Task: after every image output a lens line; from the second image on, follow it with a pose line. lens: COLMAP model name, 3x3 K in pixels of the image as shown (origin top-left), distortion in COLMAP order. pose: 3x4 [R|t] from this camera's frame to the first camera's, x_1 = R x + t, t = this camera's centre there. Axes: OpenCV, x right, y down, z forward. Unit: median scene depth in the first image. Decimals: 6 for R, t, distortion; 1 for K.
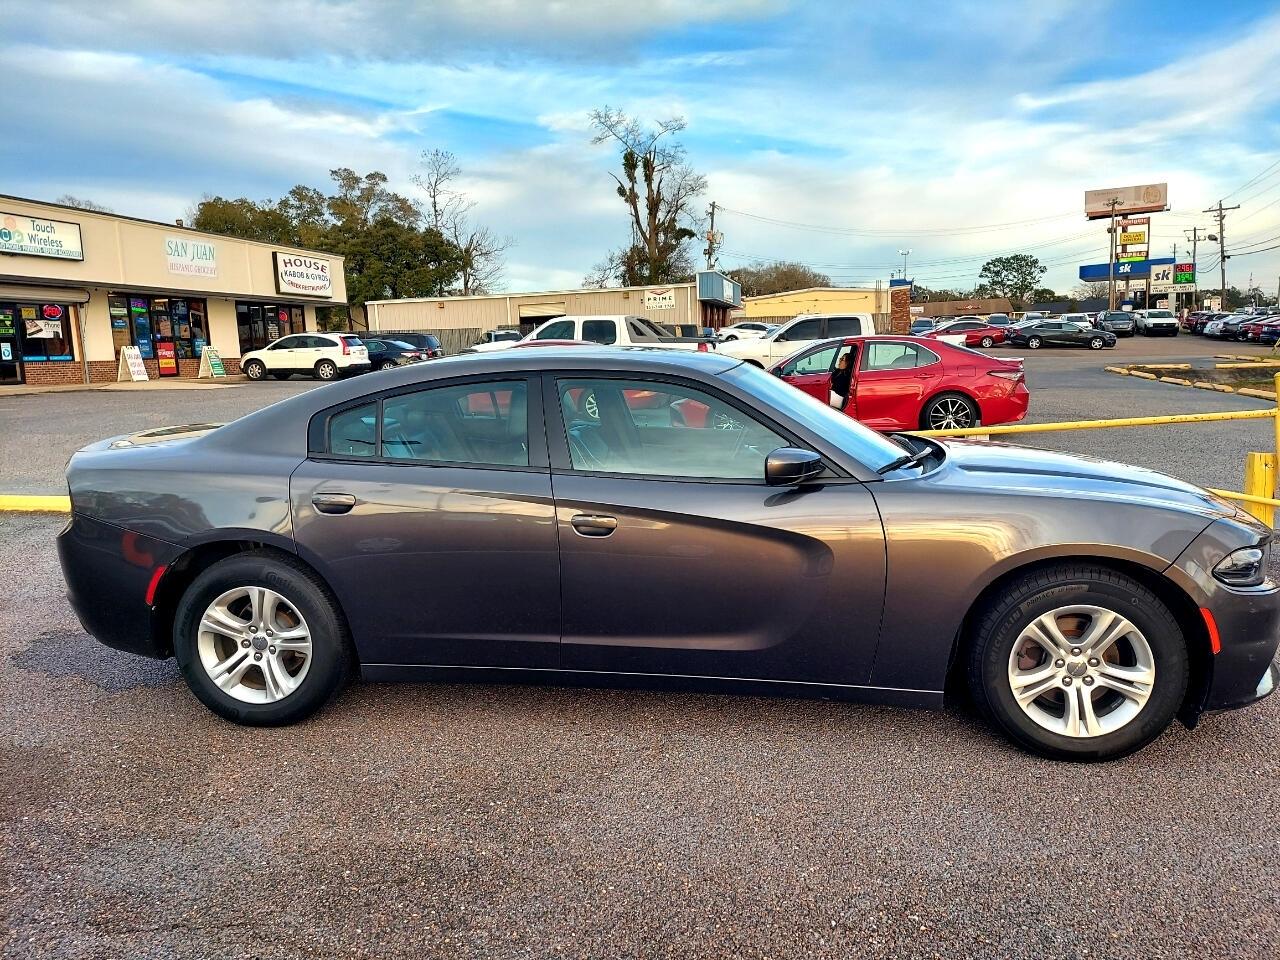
lens RADIAL K [[924.1, 0, 652.0], [0, 924.1, 480.6], [0, 0, 1]] dist [0.048448, -0.031165]
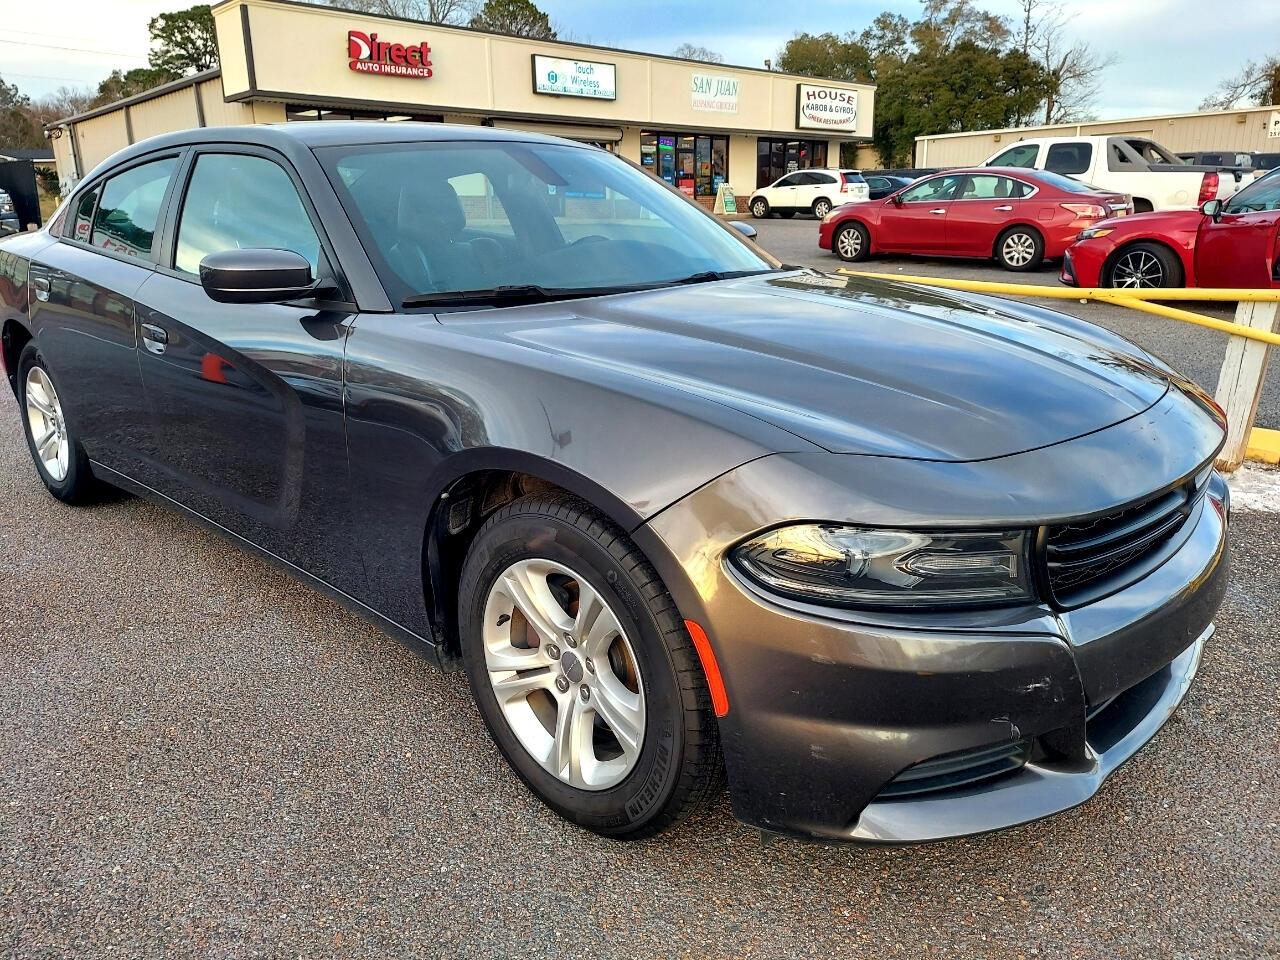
lens RADIAL K [[924.1, 0, 648.1], [0, 924.1, 485.9], [0, 0, 1]] dist [0.048448, -0.031165]
pose [[0.820394, 0.183531, -0.541544, 0.075588], [-0.093342, 0.977370, 0.189828, -0.001738], [0.564129, -0.105185, 0.818960, 0.056060]]
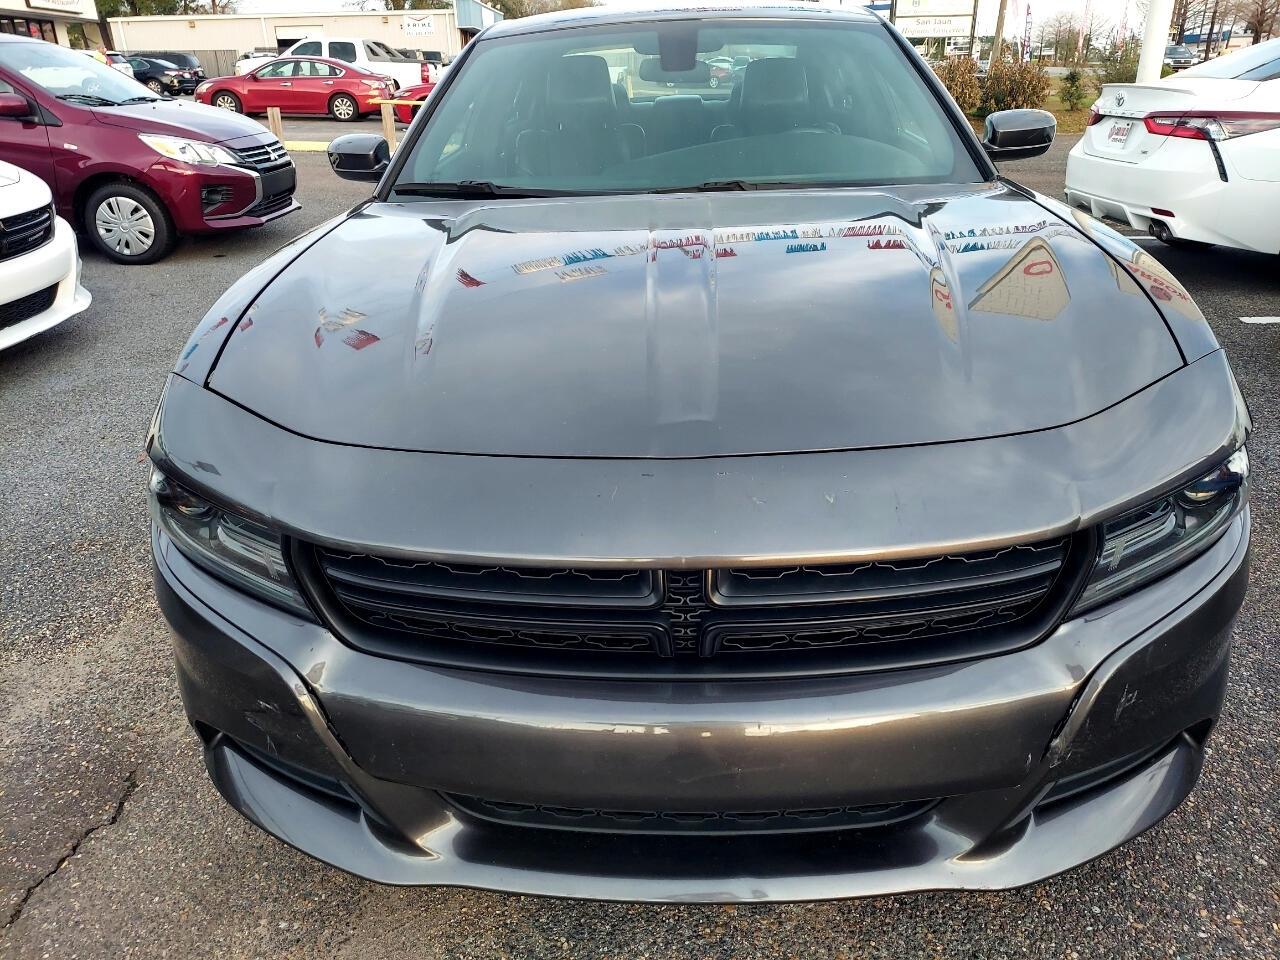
lens RADIAL K [[924.1, 0, 645.2], [0, 924.1, 472.1], [0, 0, 1]] dist [0.048448, -0.031165]
pose [[0.979361, -0.063539, 0.191873, 0.038943], [0.014037, 0.968392, 0.249038, 0.049588], [-0.201632, -0.241205, 0.949297, -0.262521]]
